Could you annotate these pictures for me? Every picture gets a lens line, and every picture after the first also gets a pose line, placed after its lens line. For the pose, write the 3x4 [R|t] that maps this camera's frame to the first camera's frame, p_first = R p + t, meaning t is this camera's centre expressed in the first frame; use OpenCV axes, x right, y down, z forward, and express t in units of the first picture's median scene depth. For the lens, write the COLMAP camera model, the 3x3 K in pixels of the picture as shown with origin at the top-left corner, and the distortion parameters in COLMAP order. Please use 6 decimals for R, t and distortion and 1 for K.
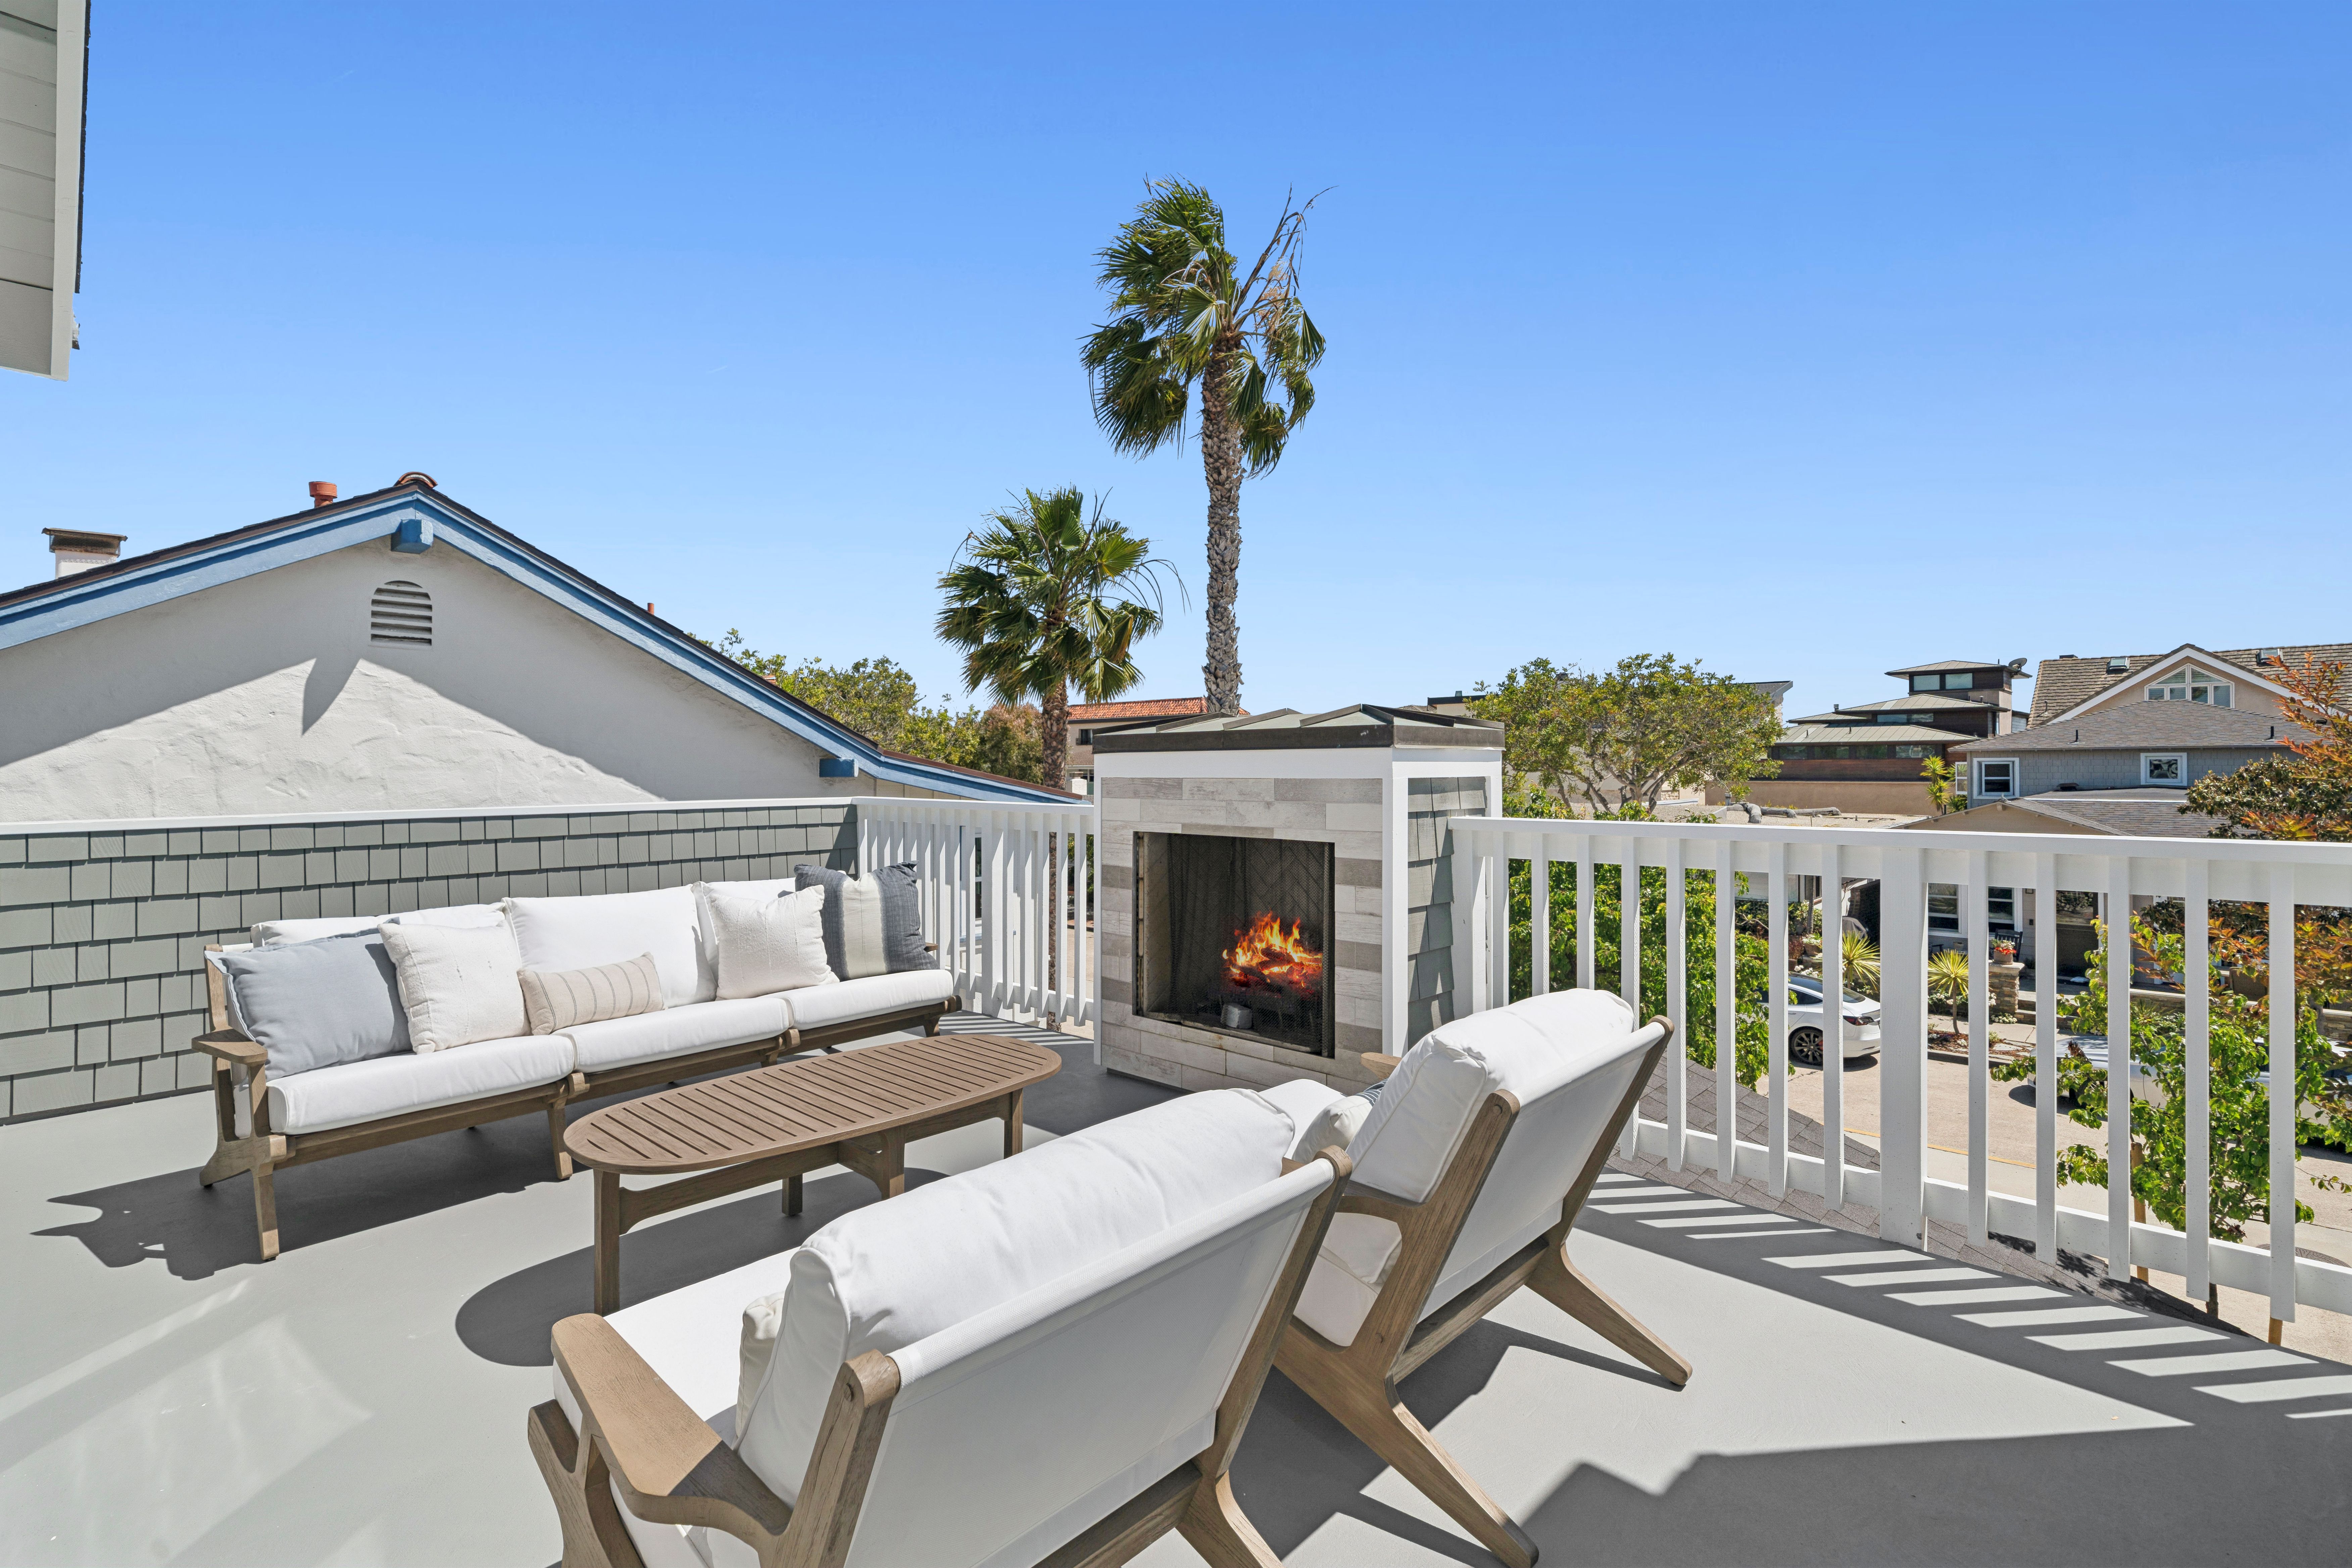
lens RADIAL K [[1086.3, 0, 1168.2], [0, 1086.3, 777.4], [0, 0, 1]] dist [0.001763, 0.000291]
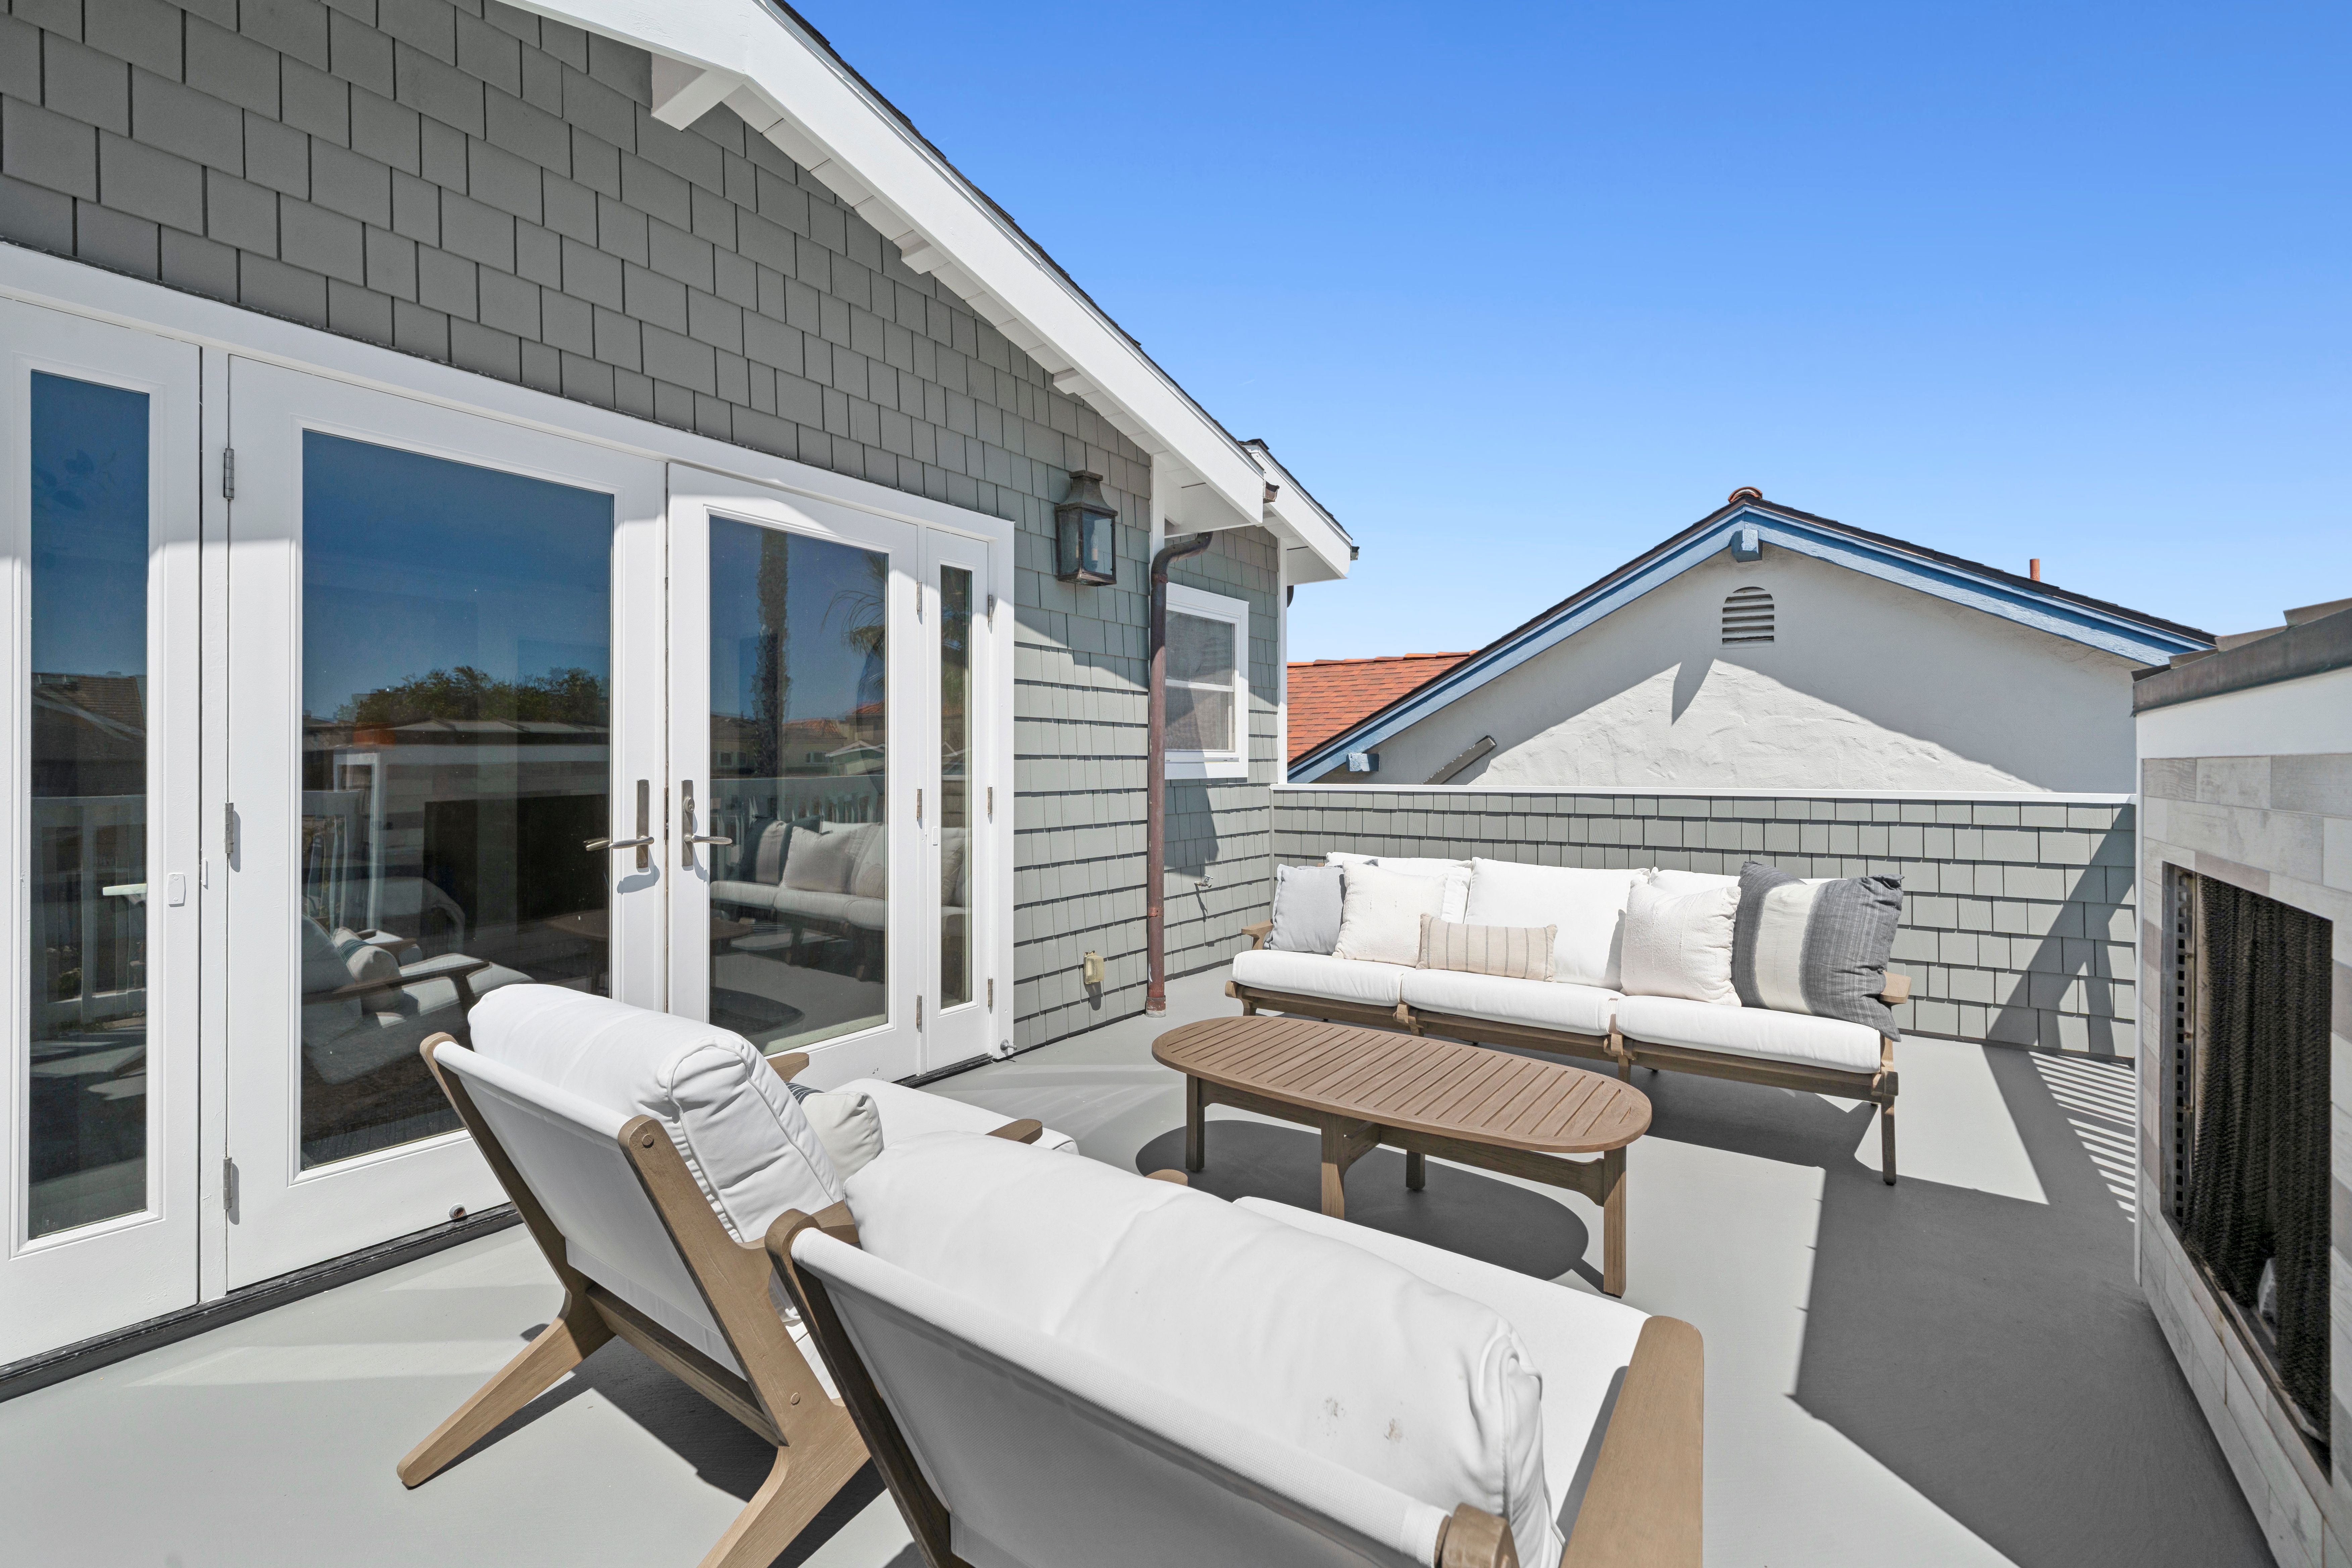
lens RADIAL K [[993.2, 0, 1174.4], [0, 993.2, 767.6], [0, 0, 1]] dist [-0.001615, 0.000093]
pose [[0.144093, 0.010620, -0.989507, 0.235995], [-0.014048, 0.999864, 0.008685, 0.004568], [0.989464, 0.012649, 0.144222, 0.290921]]
